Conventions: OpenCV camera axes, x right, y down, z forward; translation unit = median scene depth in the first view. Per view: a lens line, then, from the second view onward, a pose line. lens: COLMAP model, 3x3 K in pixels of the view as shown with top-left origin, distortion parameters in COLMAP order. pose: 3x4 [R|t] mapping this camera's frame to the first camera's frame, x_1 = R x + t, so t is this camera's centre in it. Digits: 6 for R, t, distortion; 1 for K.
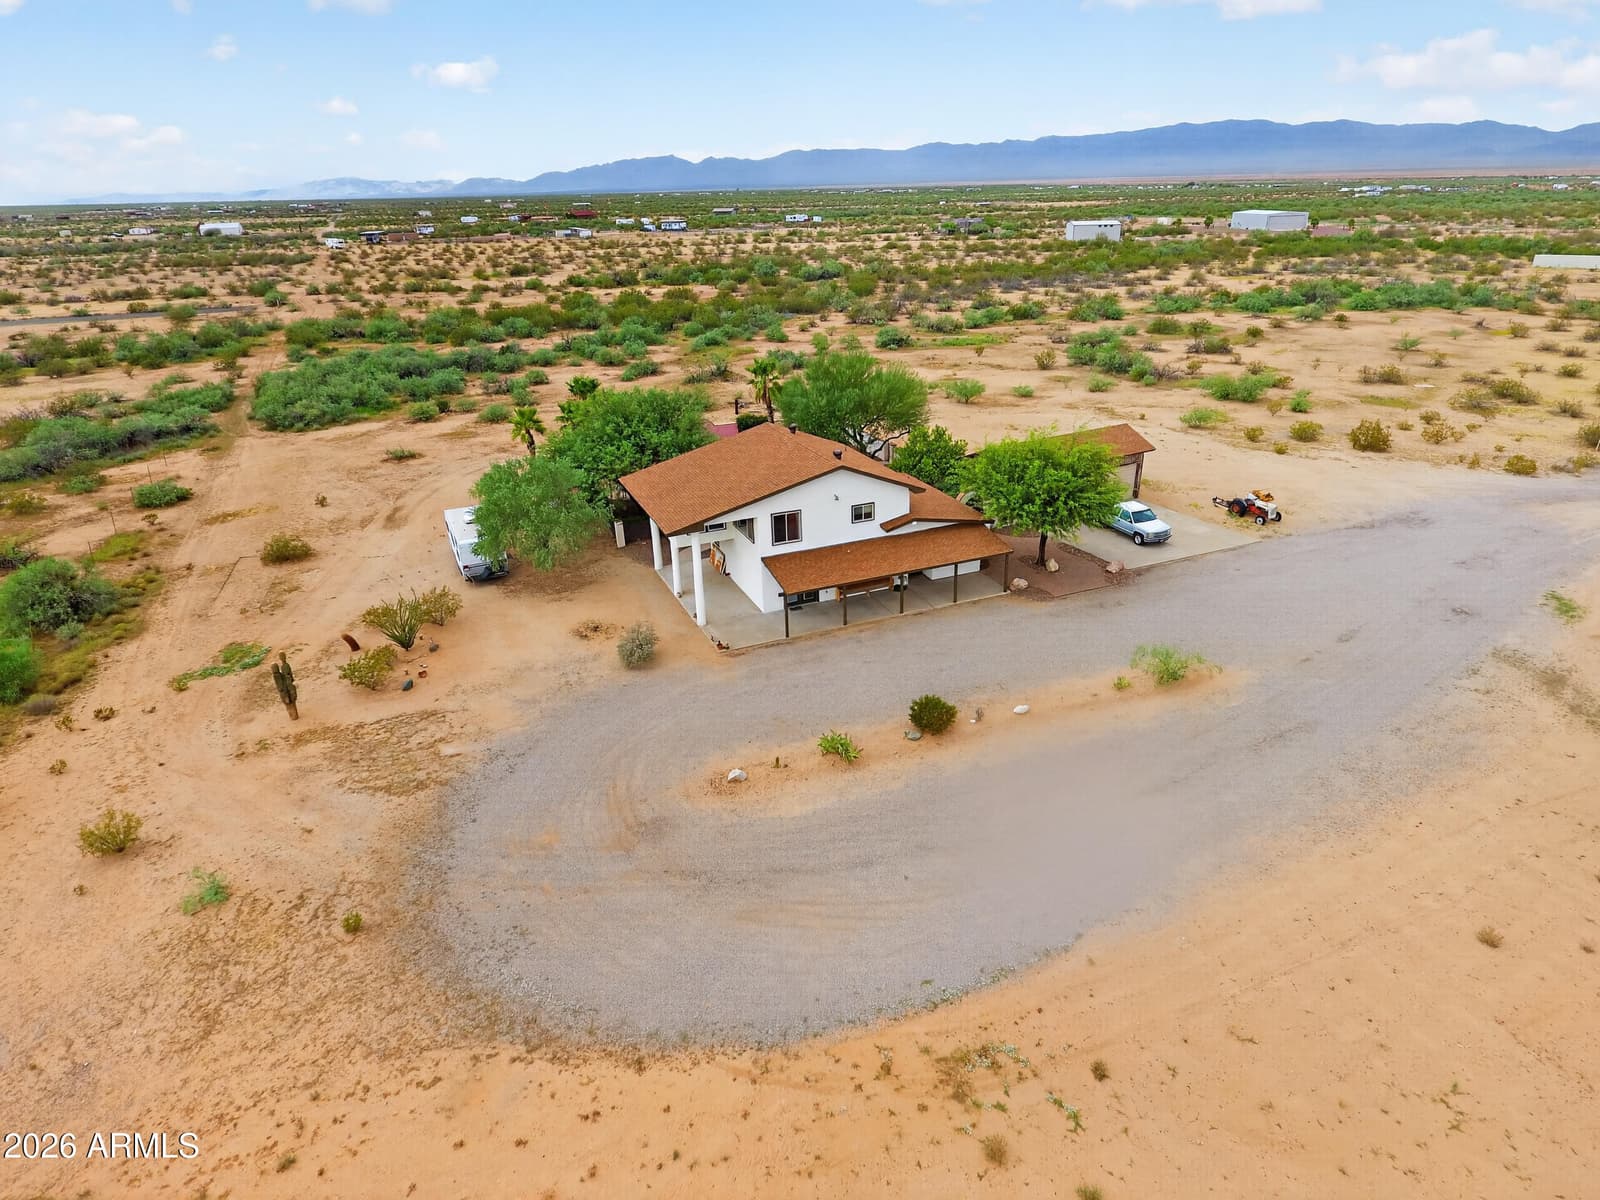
lens RADIAL K [[949.7, 0, 800.0], [0, 949.7, 600.0], [0, 0, 1]] dist [-0.004999, -0.001652]
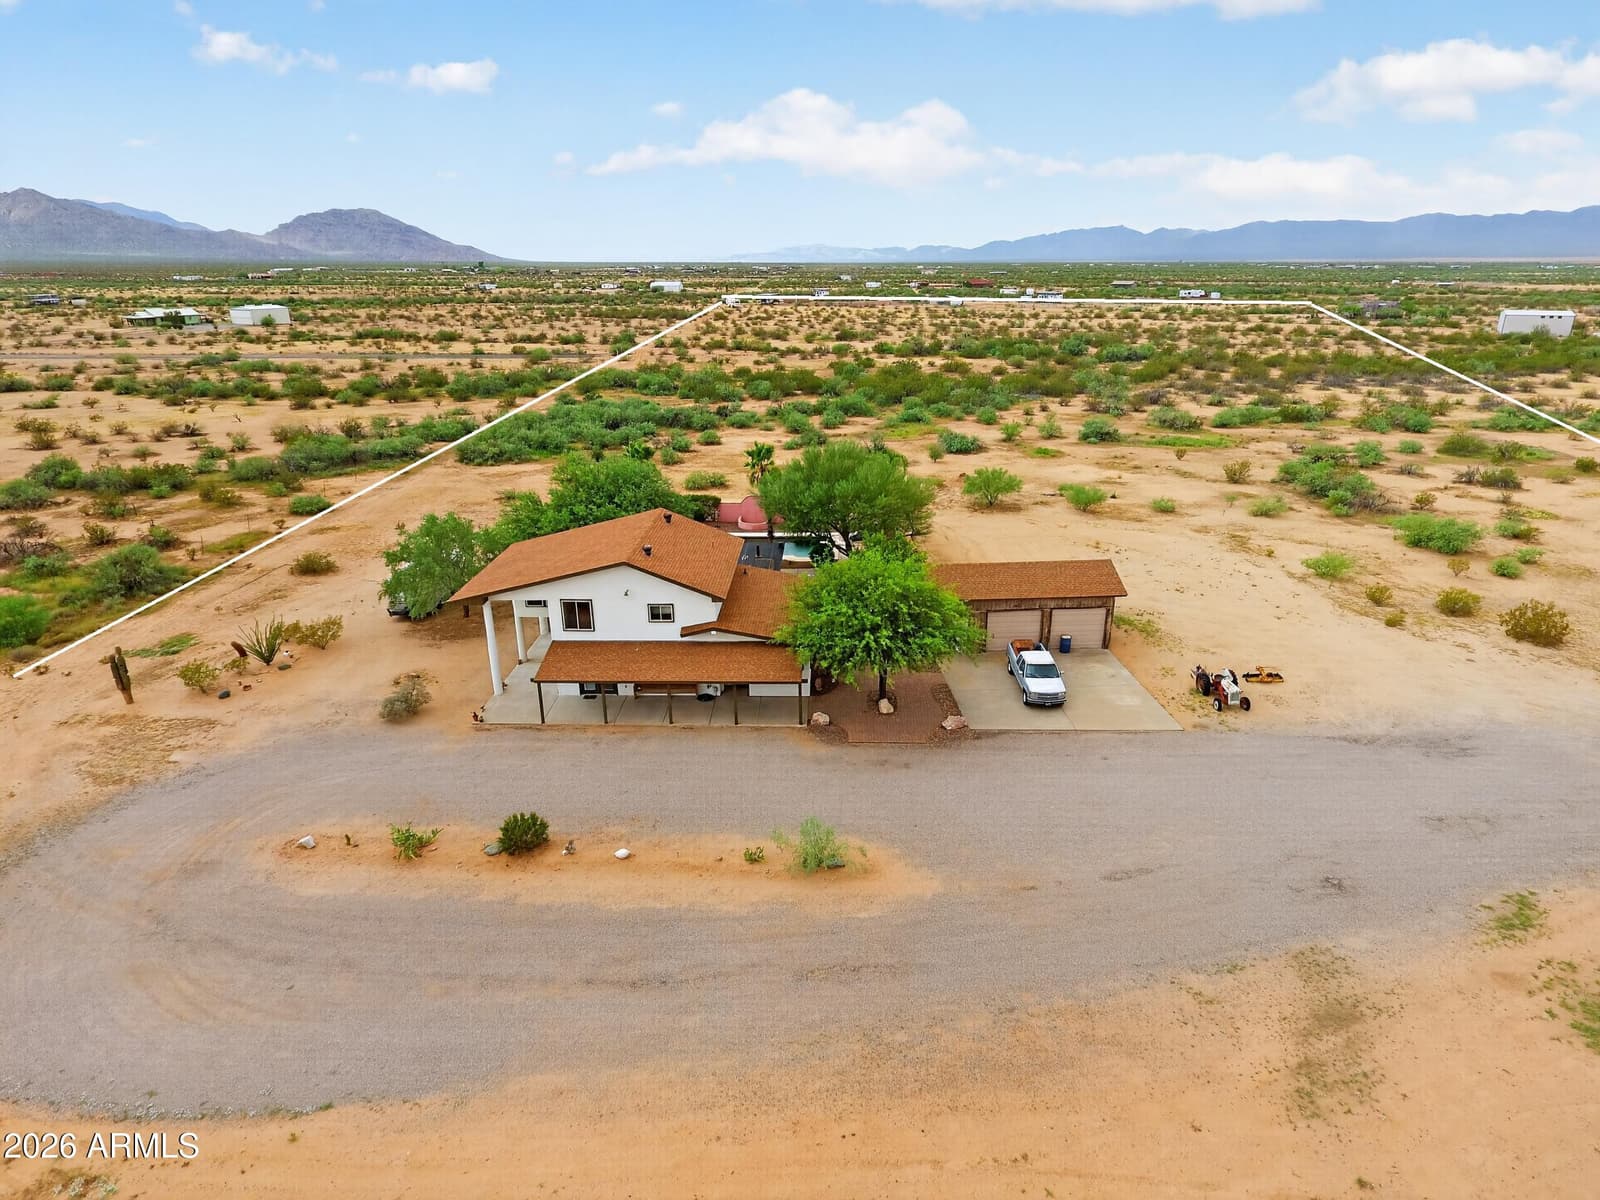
lens RADIAL K [[945.8, 0, 800.0], [0, 945.8, 600.0], [0, 0, 1]] dist [-0.002524, -0.003155]
pose [[0.908286, 0.157756, -0.387466, 0.393407], [-0.181036, 0.983182, -0.024079, -0.074516], [0.377151, 0.092016, 0.921569, 0.116190]]
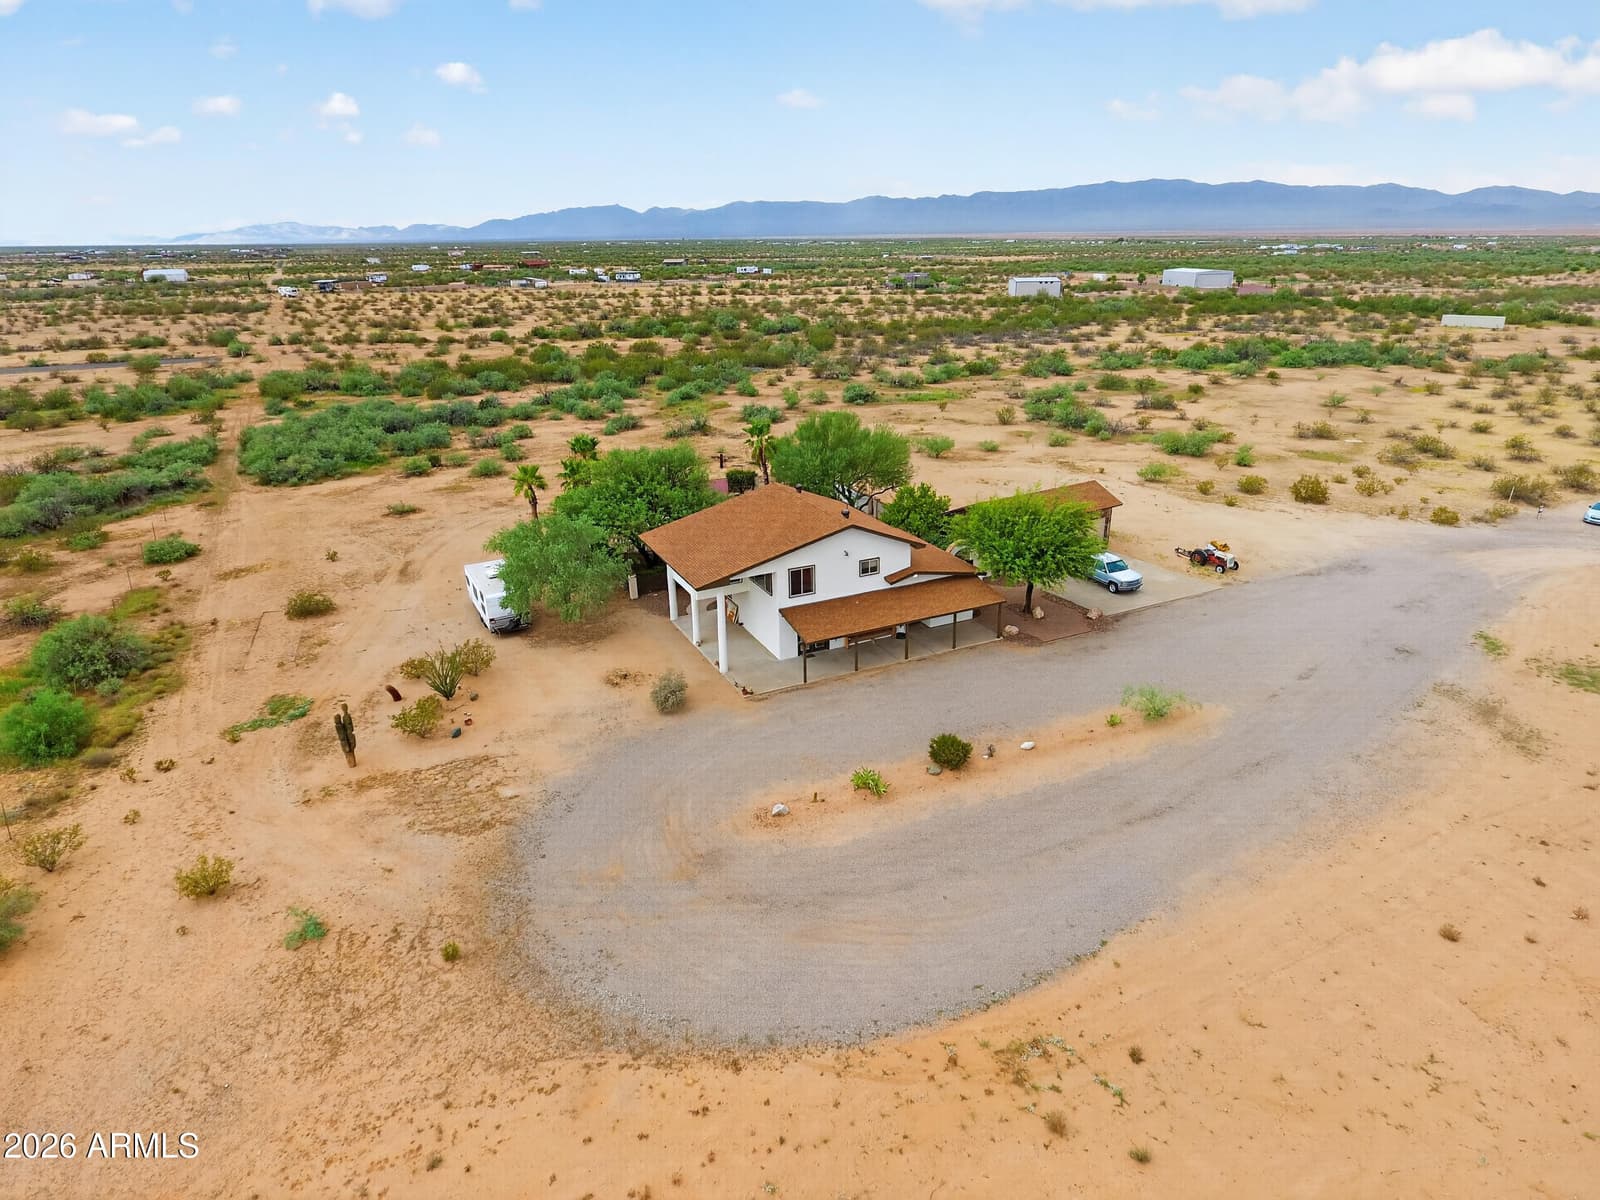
lens RADIAL K [[945.8, 0, 800.0], [0, 945.8, 600.0], [0, 0, 1]] dist [-0.002524, -0.003155]
pose [[0.998365, -0.009549, 0.056358, -0.052303], [0.012014, 0.998979, -0.043548, -0.005203], [-0.055885, 0.044154, 0.997460, -0.052796]]
